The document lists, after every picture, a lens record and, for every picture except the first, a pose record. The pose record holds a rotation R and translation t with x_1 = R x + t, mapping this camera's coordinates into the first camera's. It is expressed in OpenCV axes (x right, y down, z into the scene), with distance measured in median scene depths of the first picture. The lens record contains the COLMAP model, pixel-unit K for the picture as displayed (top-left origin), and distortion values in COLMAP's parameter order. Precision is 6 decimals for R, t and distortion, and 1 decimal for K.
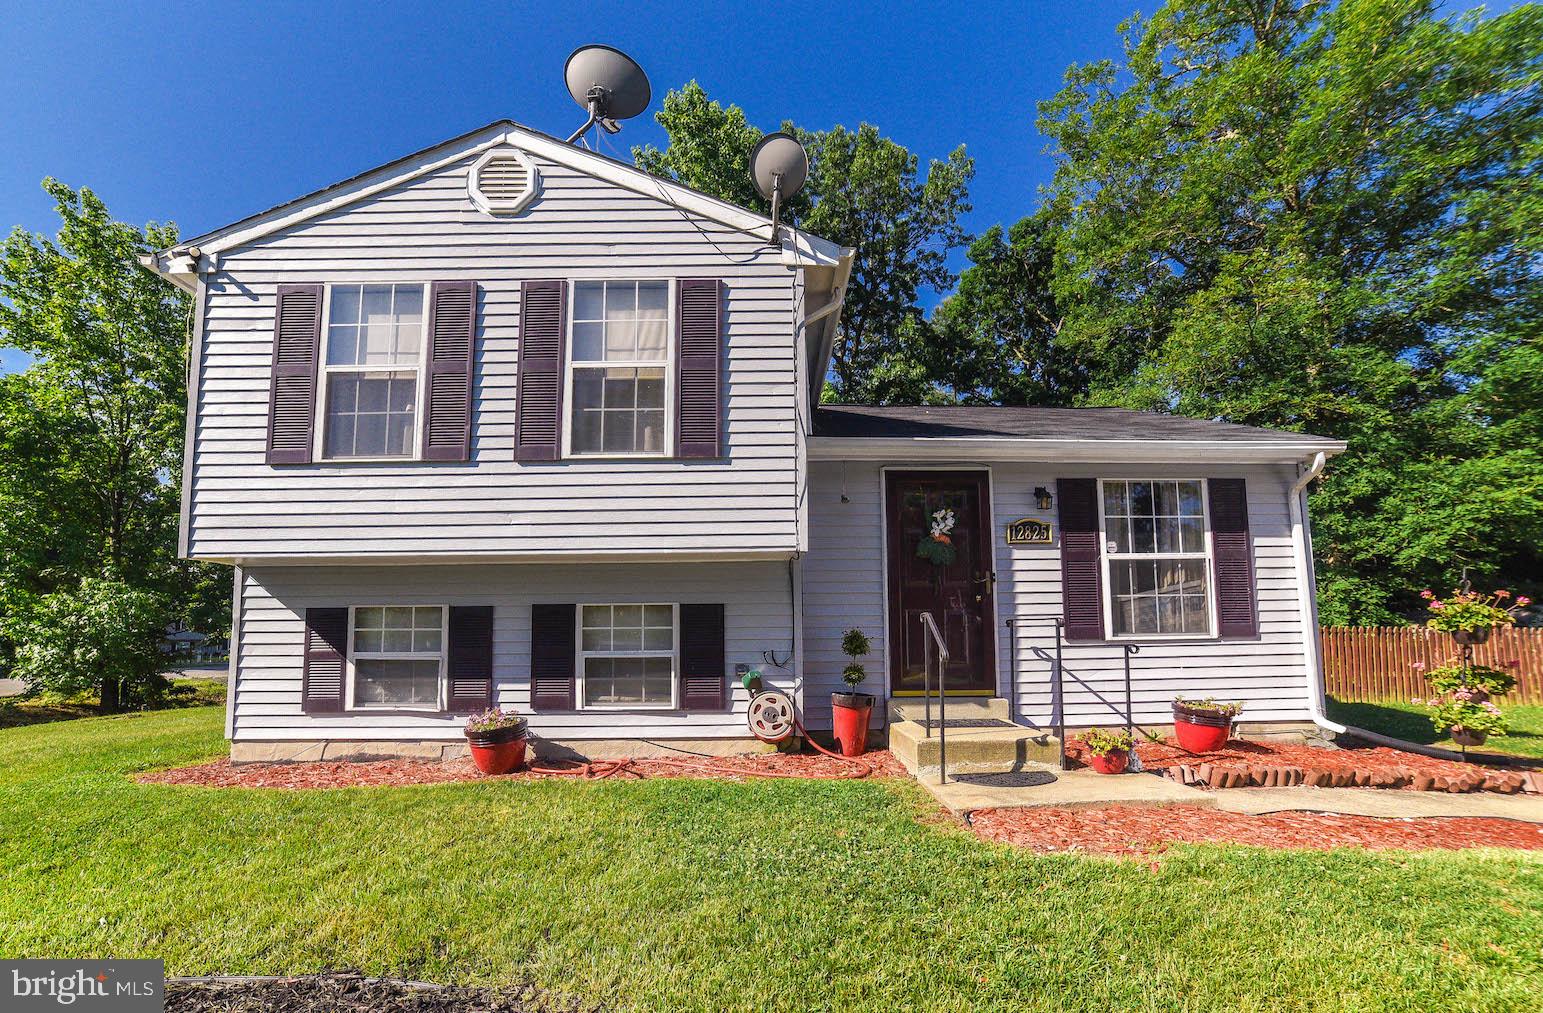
lens RADIAL K [[665.6, 0, 745.4], [0, 665.6, 562.0], [0, 0, 1]] dist [-0.053566, 0.024843]
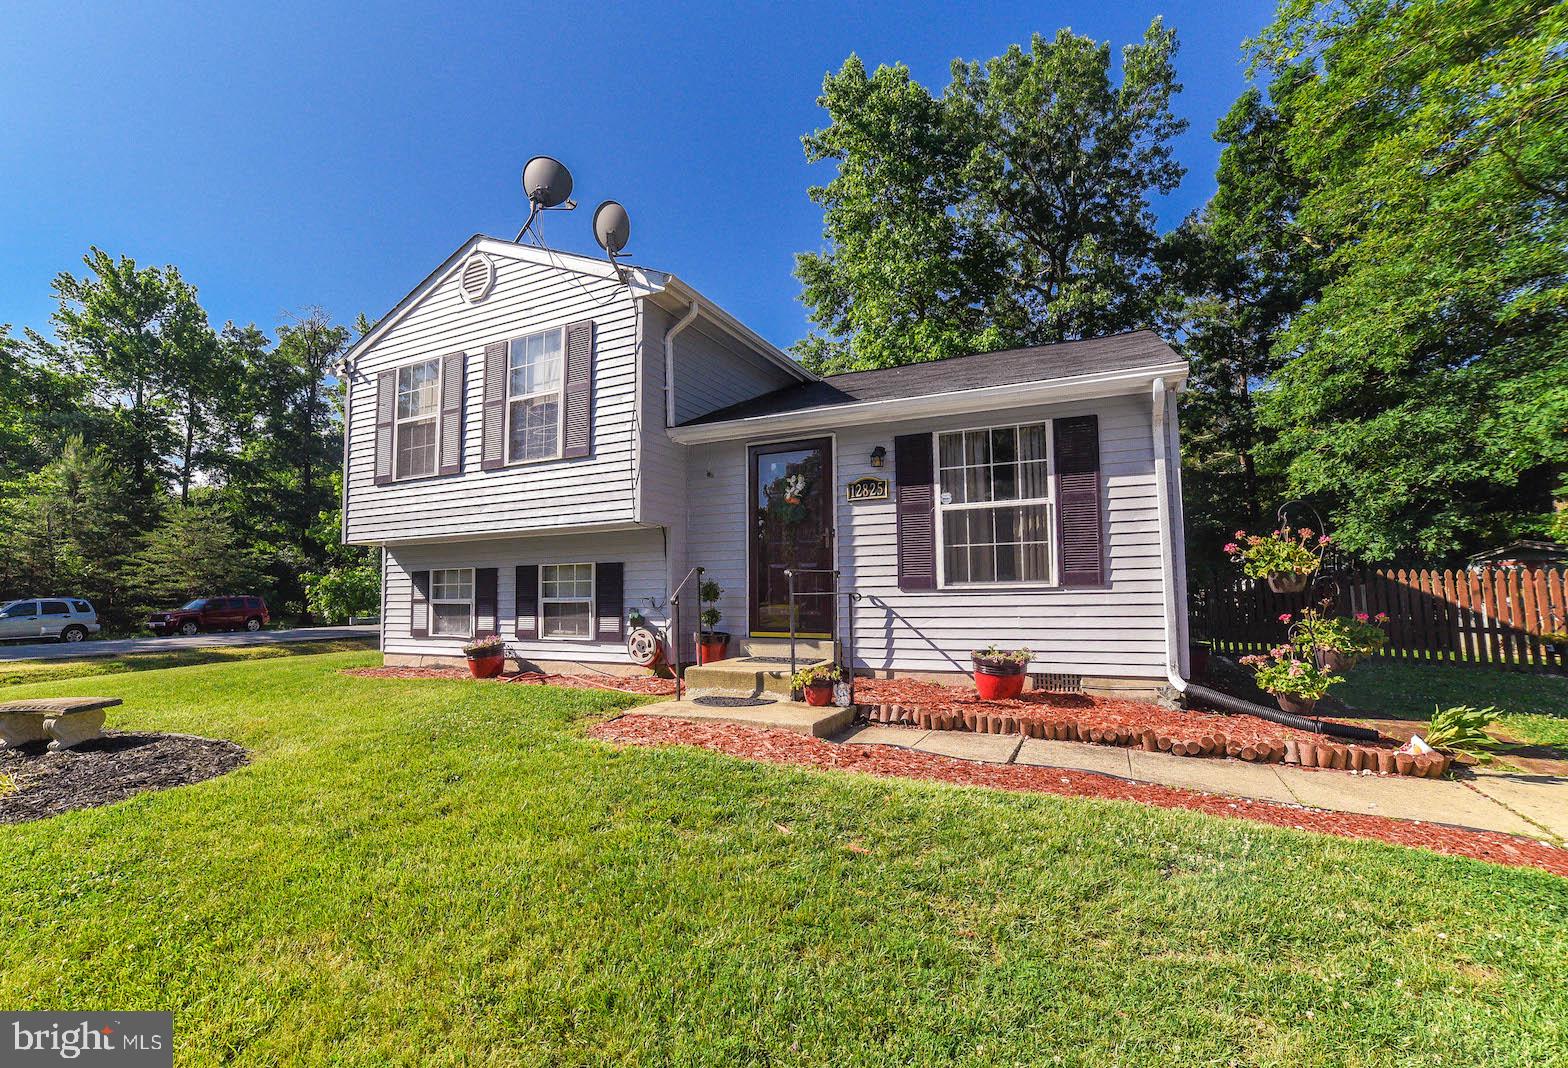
lens RADIAL K [[663.1, 0, 784.0], [0, 663.1, 534.0], [0, 0, 1]] dist [-0.029004, 0.000051]
pose [[0.898135, -0.041460, -0.437762, 0.848794], [0.053682, 0.998437, 0.015576, 0.003305], [0.436432, -0.037489, 0.898956, -0.041686]]
